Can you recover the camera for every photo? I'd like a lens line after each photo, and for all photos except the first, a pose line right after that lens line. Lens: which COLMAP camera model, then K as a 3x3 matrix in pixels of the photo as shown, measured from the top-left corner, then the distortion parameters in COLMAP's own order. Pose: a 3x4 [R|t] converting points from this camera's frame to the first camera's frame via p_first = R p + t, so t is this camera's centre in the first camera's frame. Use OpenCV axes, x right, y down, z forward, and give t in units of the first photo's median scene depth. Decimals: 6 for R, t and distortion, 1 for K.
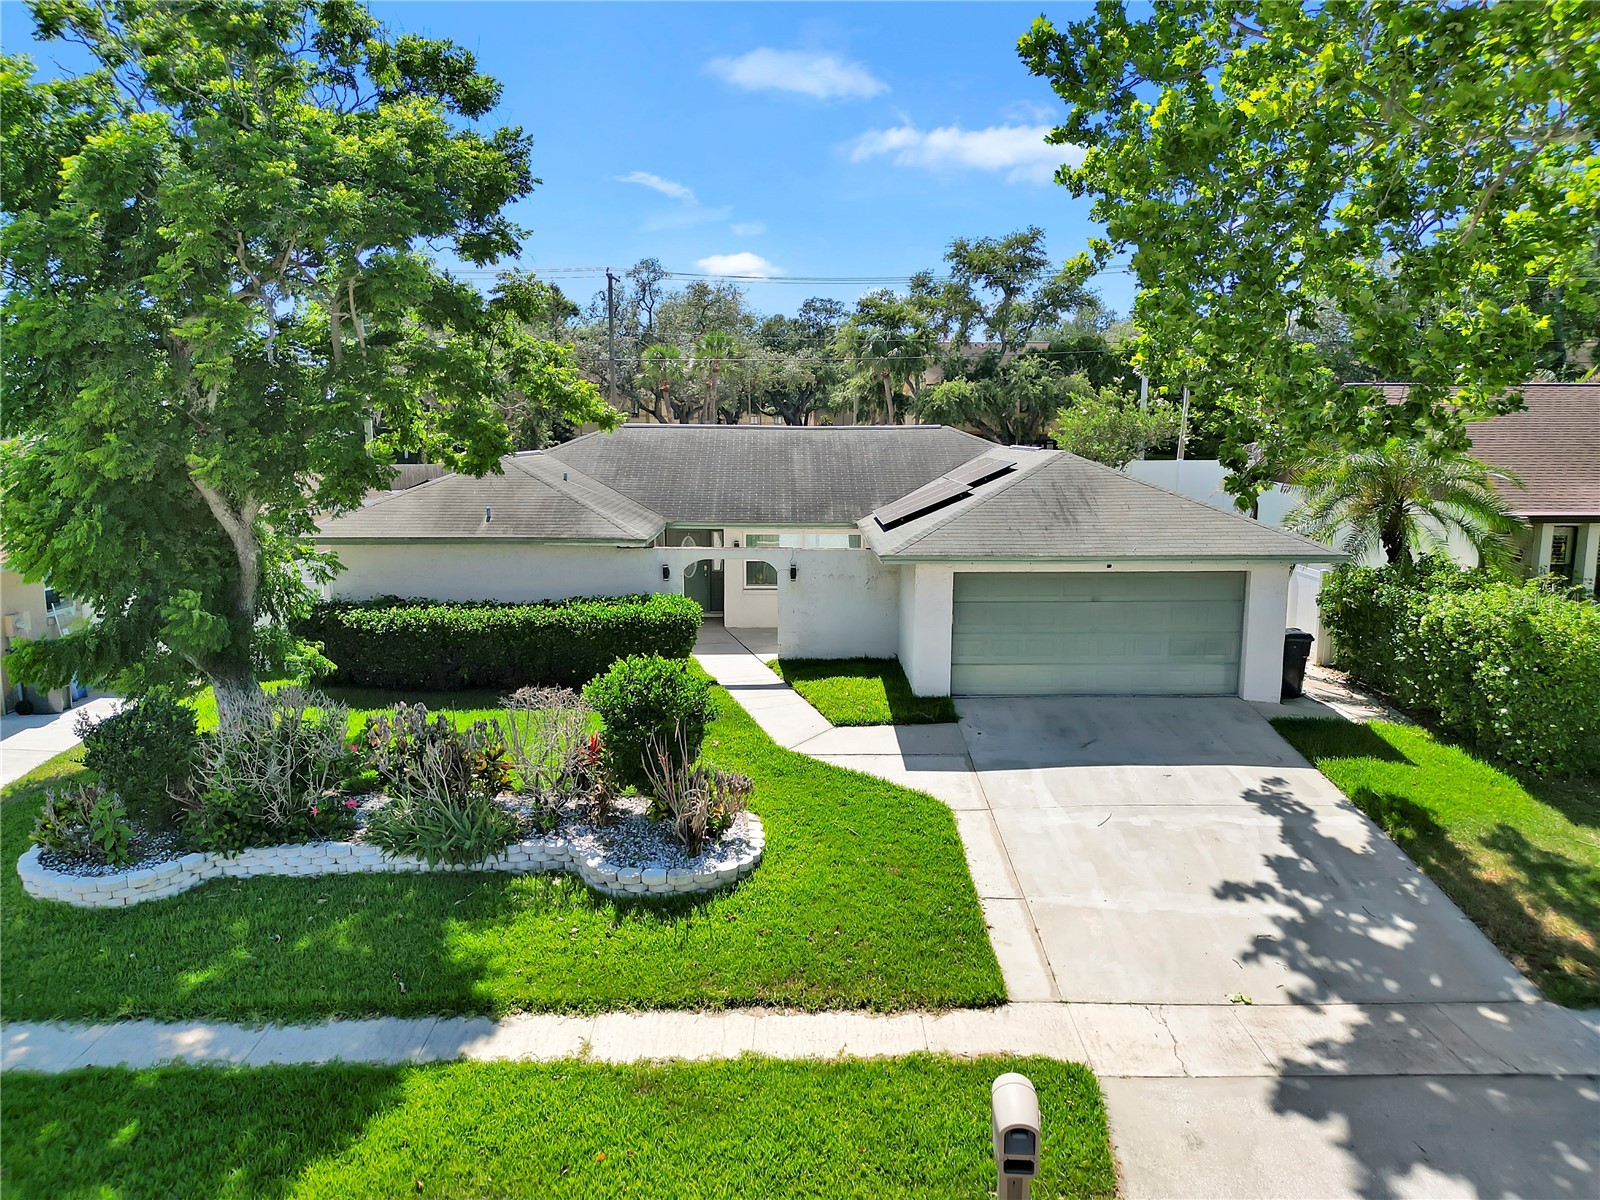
lens RADIAL K [[1120.7, 0, 804.5], [0, 1120.7, 600.9], [0, 0, 1]] dist [0.070140, -0.067773]
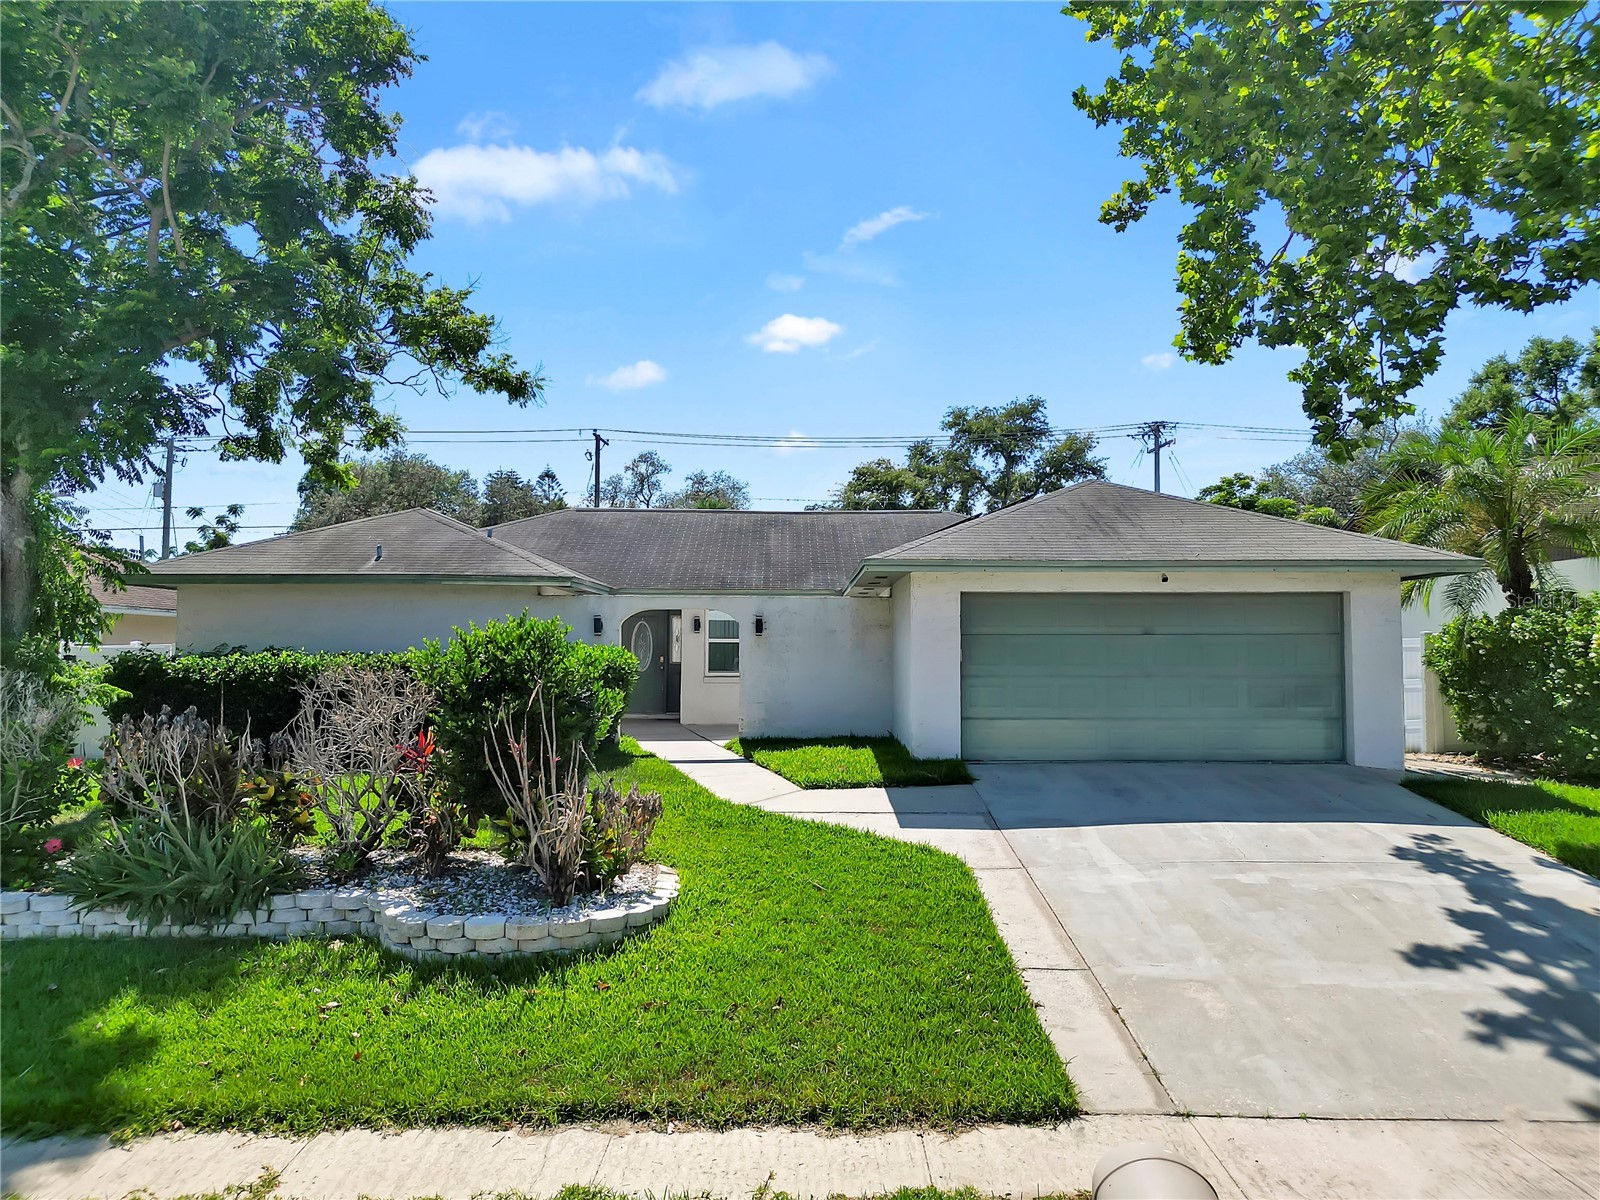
lens RADIAL K [[1145.3, 0, 800.0], [0, 1145.3, 600.0], [0, 0, 1]] dist [0.059852, -0.057720]
pose [[0.999984, -0.000314, -0.005625, 0.036364], [-0.000727, 0.982900, -0.184136, 0.162696], [0.005586, 0.184137, 0.982885, 0.307248]]
